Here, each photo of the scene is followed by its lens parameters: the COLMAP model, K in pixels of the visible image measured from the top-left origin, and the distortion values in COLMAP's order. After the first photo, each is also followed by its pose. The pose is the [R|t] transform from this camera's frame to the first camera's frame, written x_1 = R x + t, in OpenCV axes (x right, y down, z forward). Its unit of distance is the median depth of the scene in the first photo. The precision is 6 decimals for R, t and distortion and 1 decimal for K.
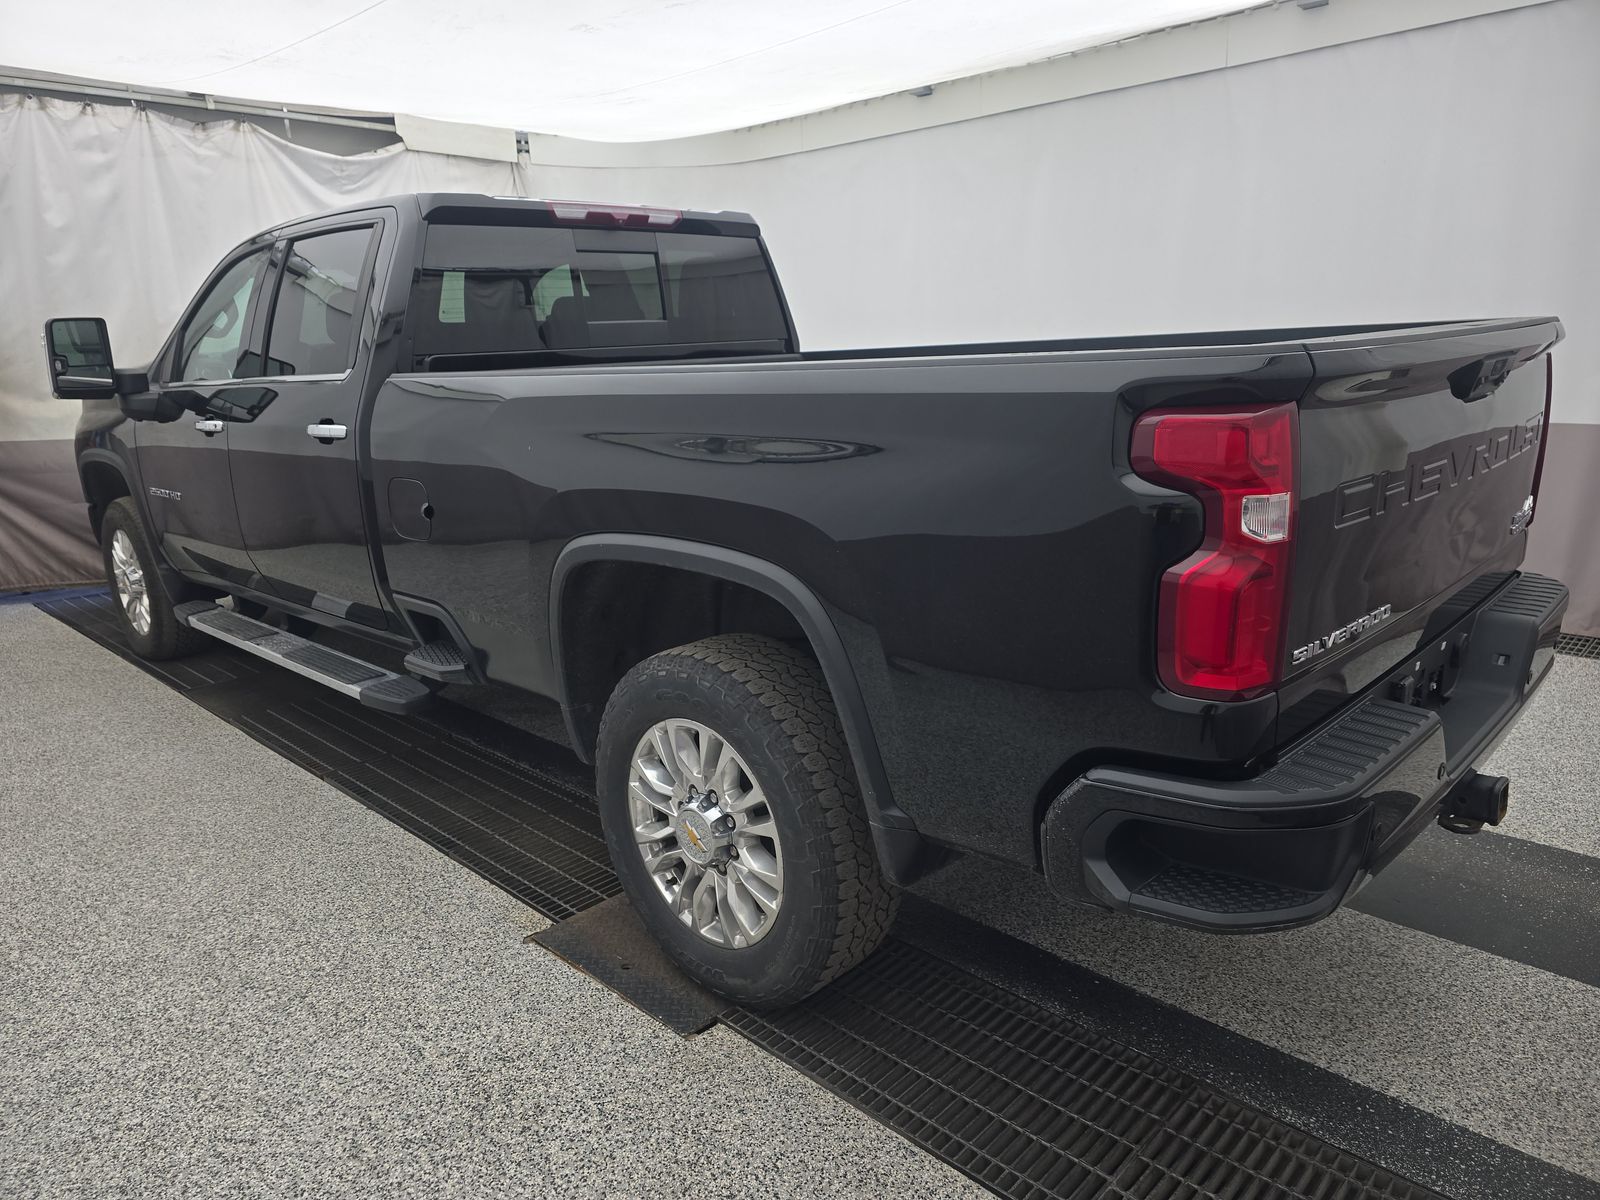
lens RADIAL K [[1098.0, 0, 800.0], [0, 1098.0, 600.0], [0, 0, 1]] dist [0.005498, -0.009951]
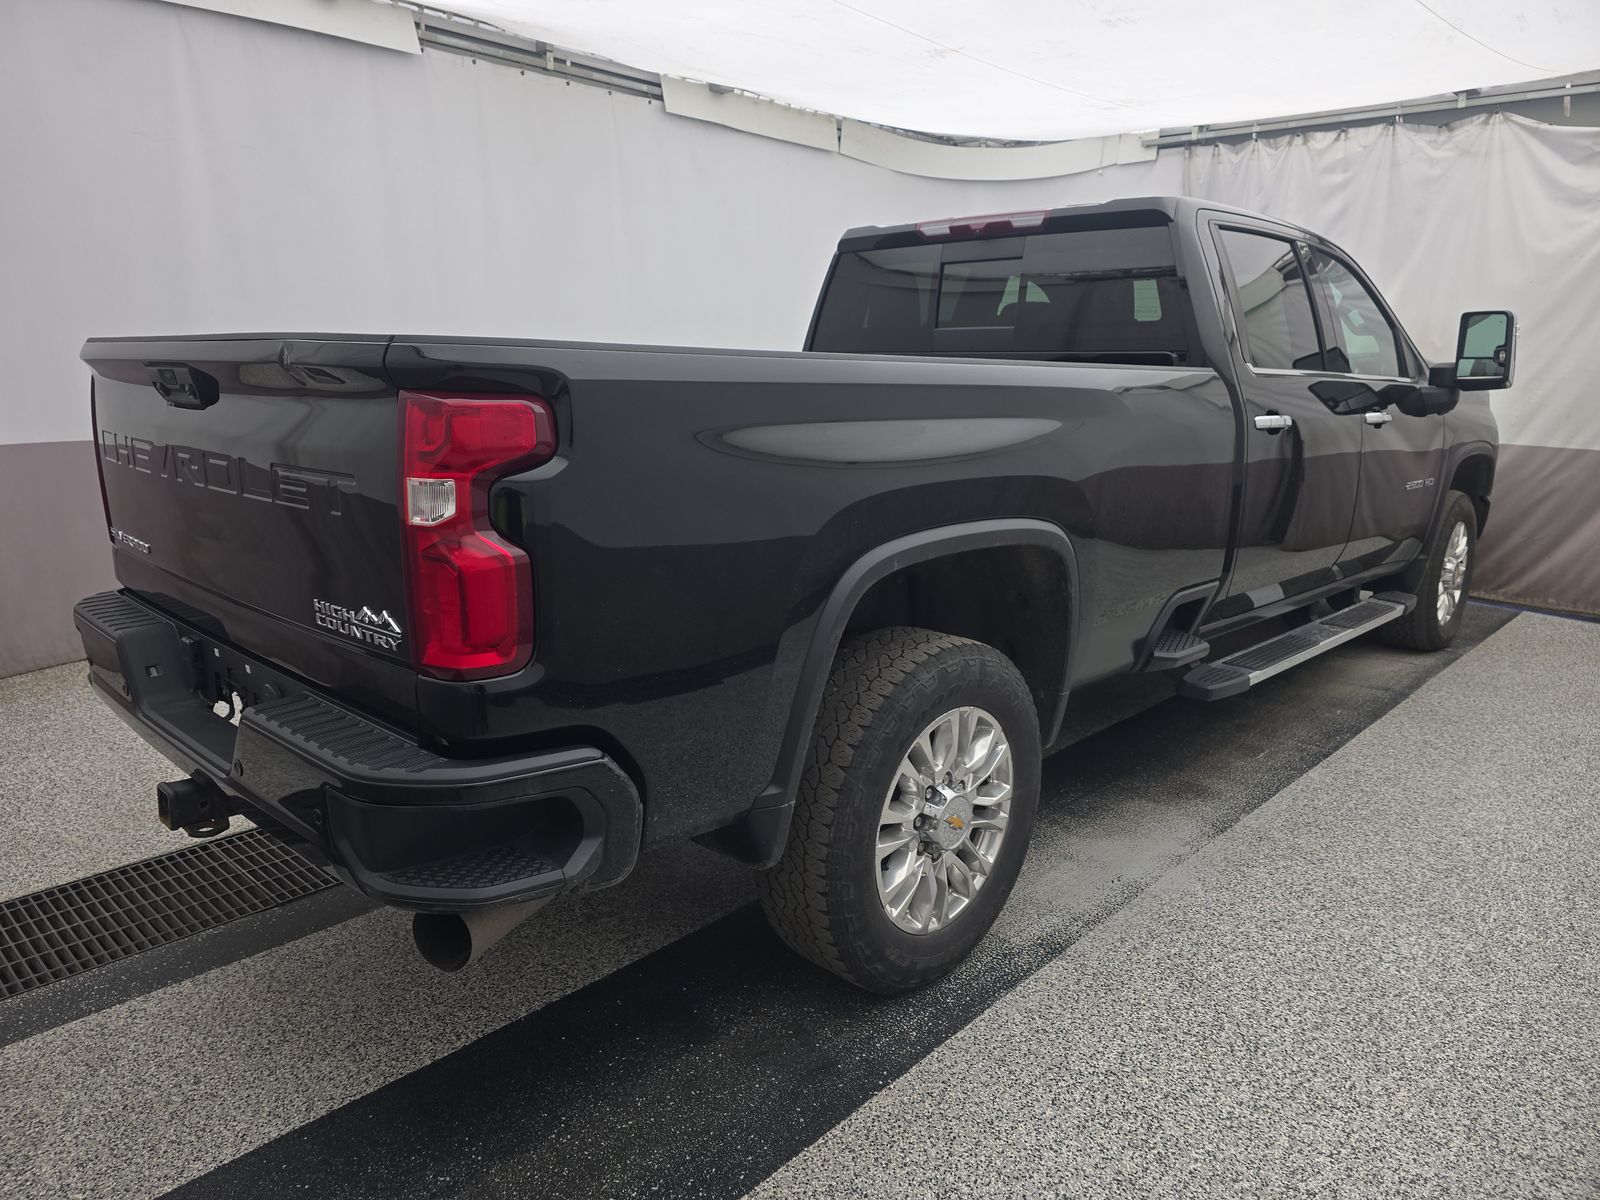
lens RADIAL K [[1098.0, 0, 800.0], [0, 1098.0, 600.0], [0, 0, 1]] dist [0.005498, -0.009951]
pose [[-0.007611, 0.244419, -0.969640, 0.563868], [-0.245358, 0.939569, 0.238765, -0.136560], [0.969403, 0.239726, 0.052819, 0.527739]]
